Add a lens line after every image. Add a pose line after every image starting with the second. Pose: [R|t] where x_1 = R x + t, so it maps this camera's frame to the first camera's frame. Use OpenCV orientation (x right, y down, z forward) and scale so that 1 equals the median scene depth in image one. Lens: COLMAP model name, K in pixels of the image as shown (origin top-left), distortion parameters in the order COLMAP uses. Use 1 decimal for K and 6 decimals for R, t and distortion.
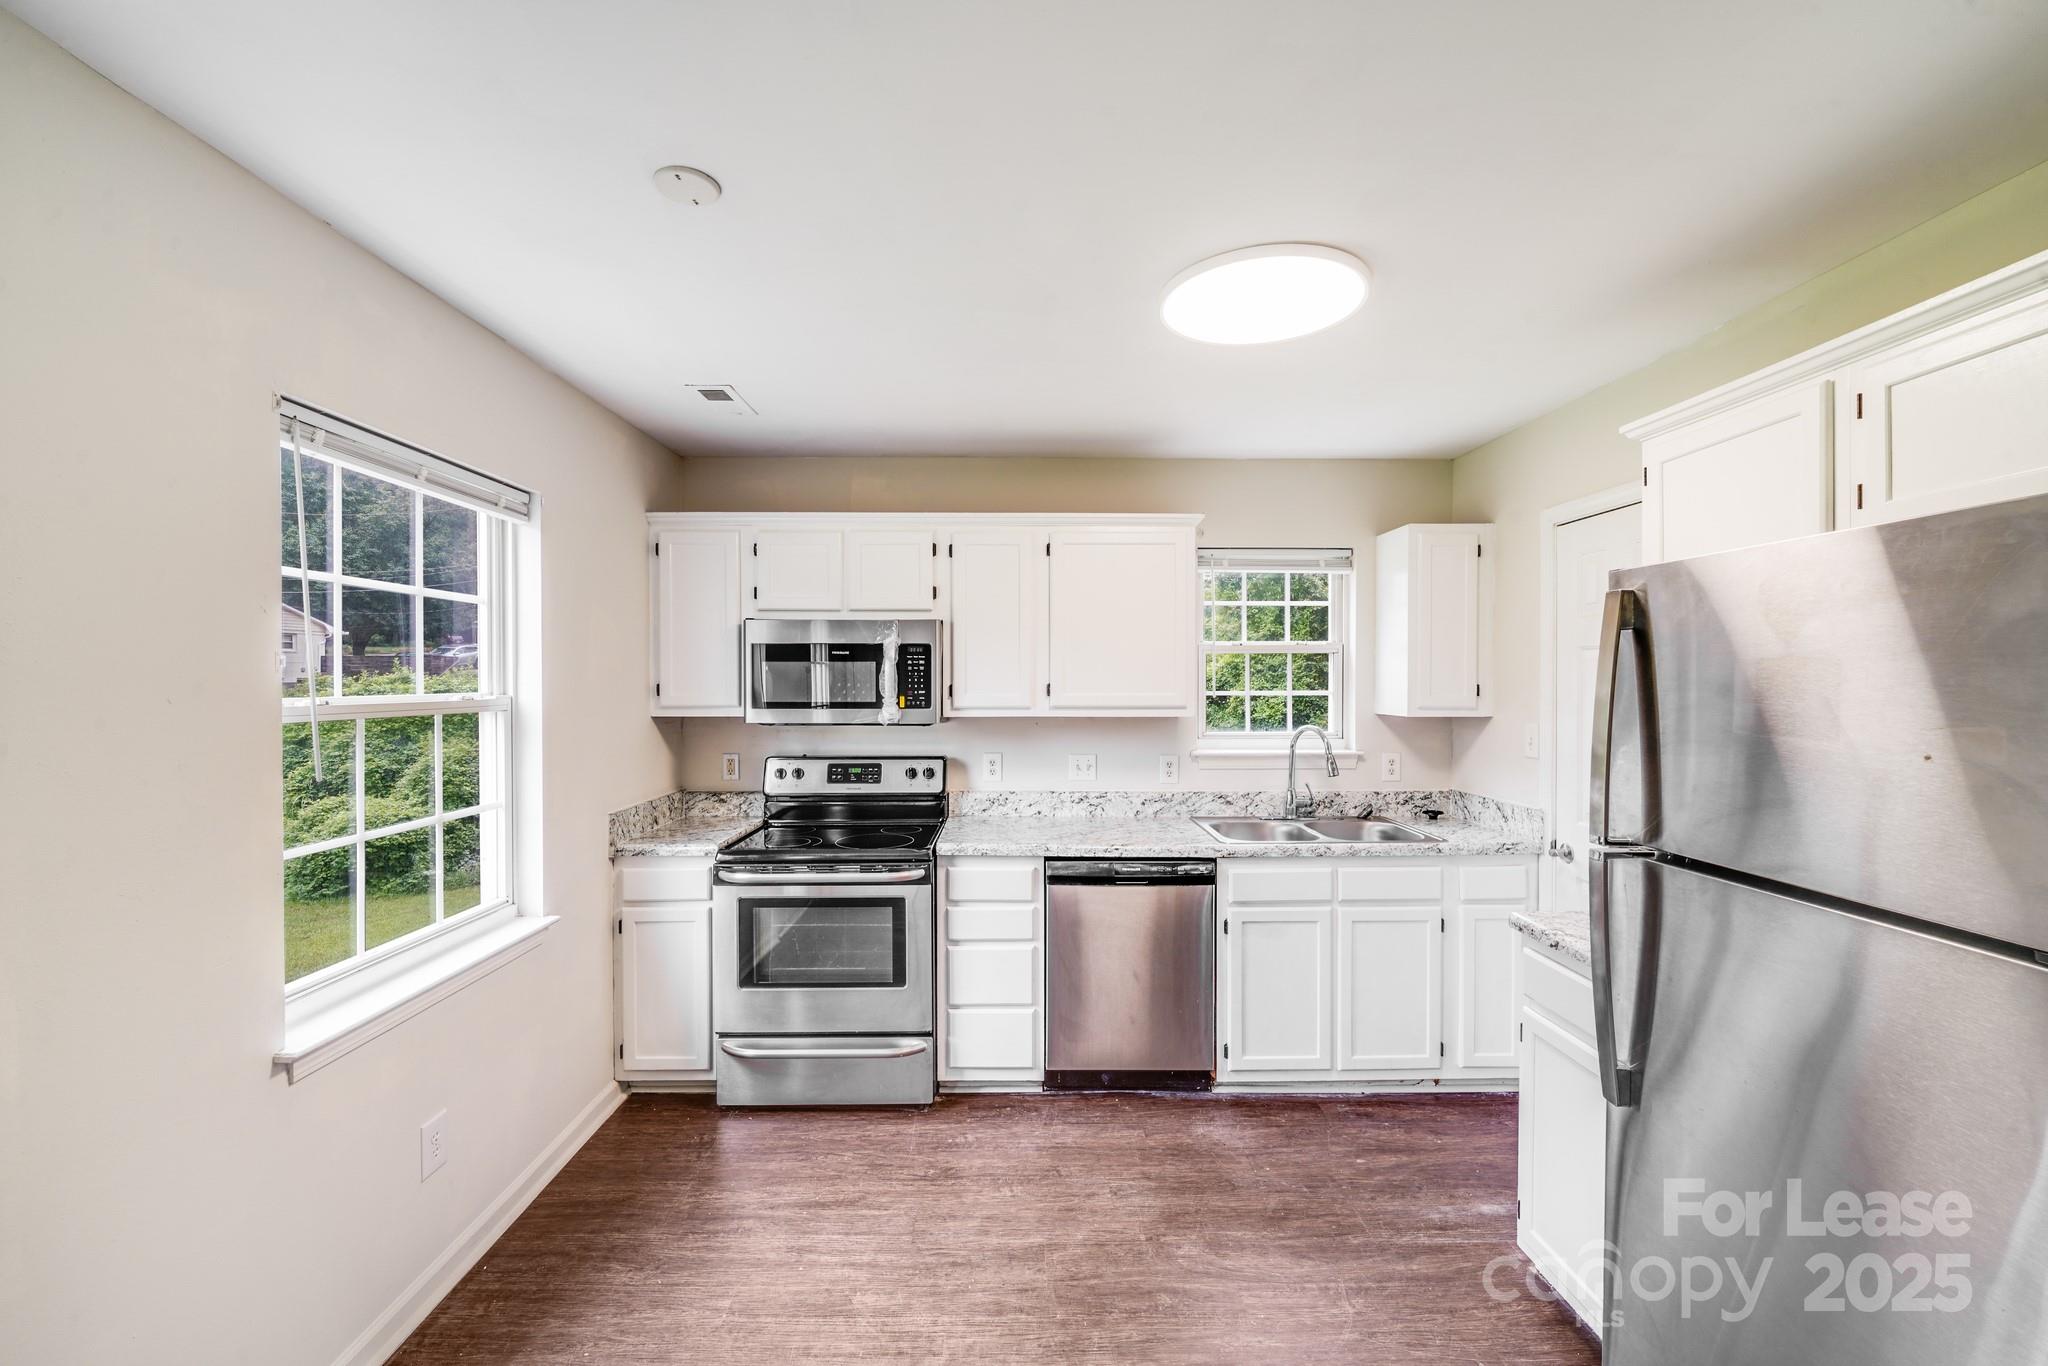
lens RADIAL K [[842.1, 0, 1020.7], [0, 842.1, 687.0], [0, 0, 1]] dist [0.001117, -0.000292]
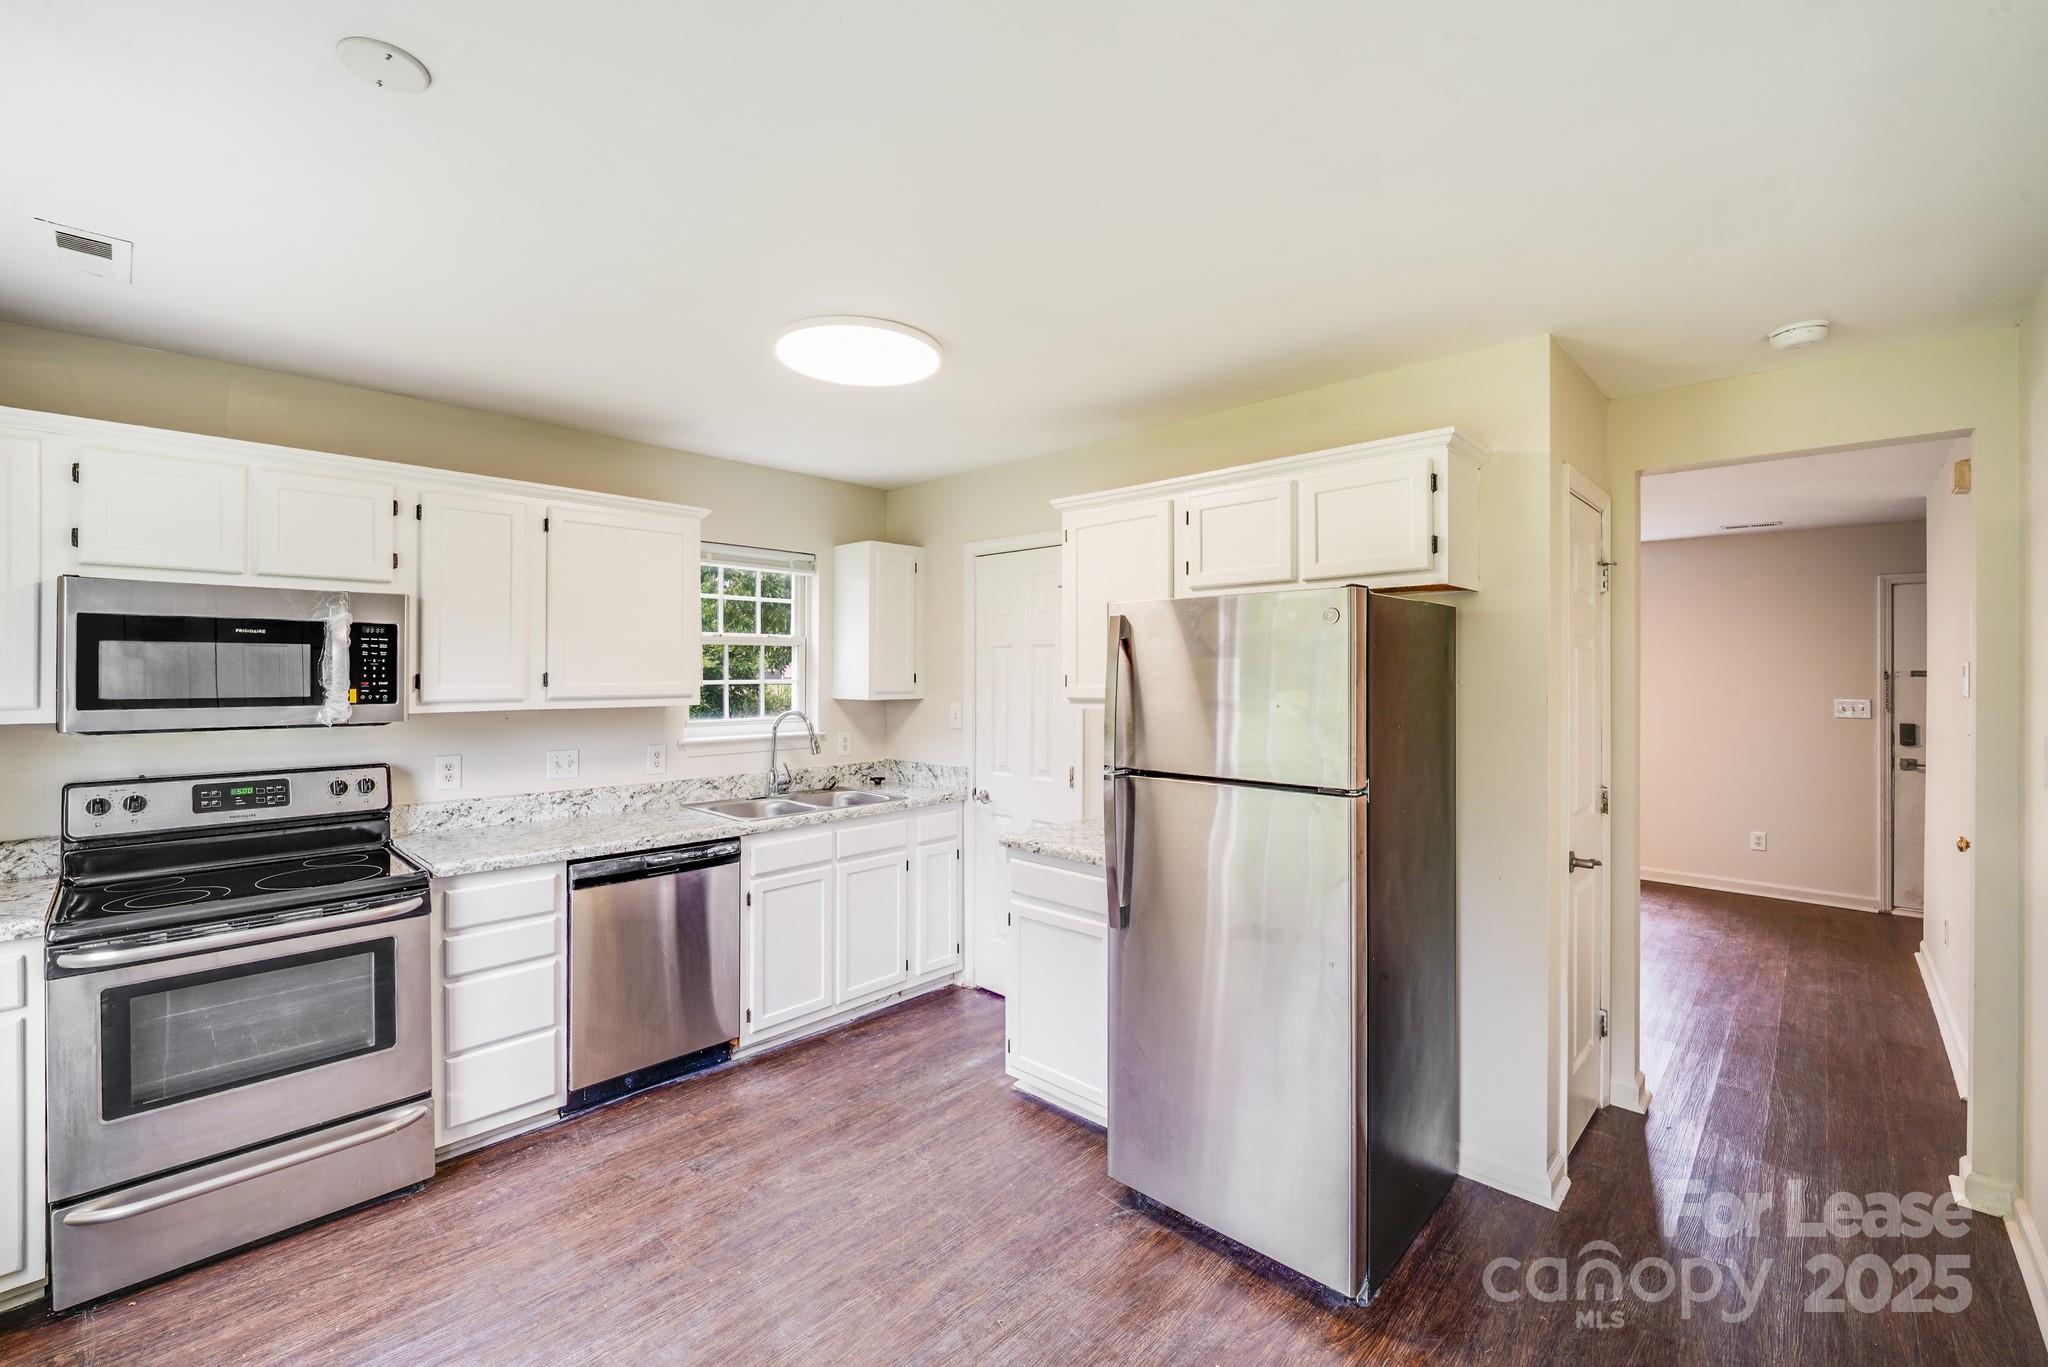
lens RADIAL K [[864.7, 0, 1013.4], [0, 864.7, 675.0], [0, 0, 1]] dist [0.016837, -0.008945]
pose [[0.700481, -0.002377, 0.713668, -0.304639], [0.004095, 0.999991, -0.000689, 0.000967], [-0.713660, 0.003405, 0.700484, -0.015020]]
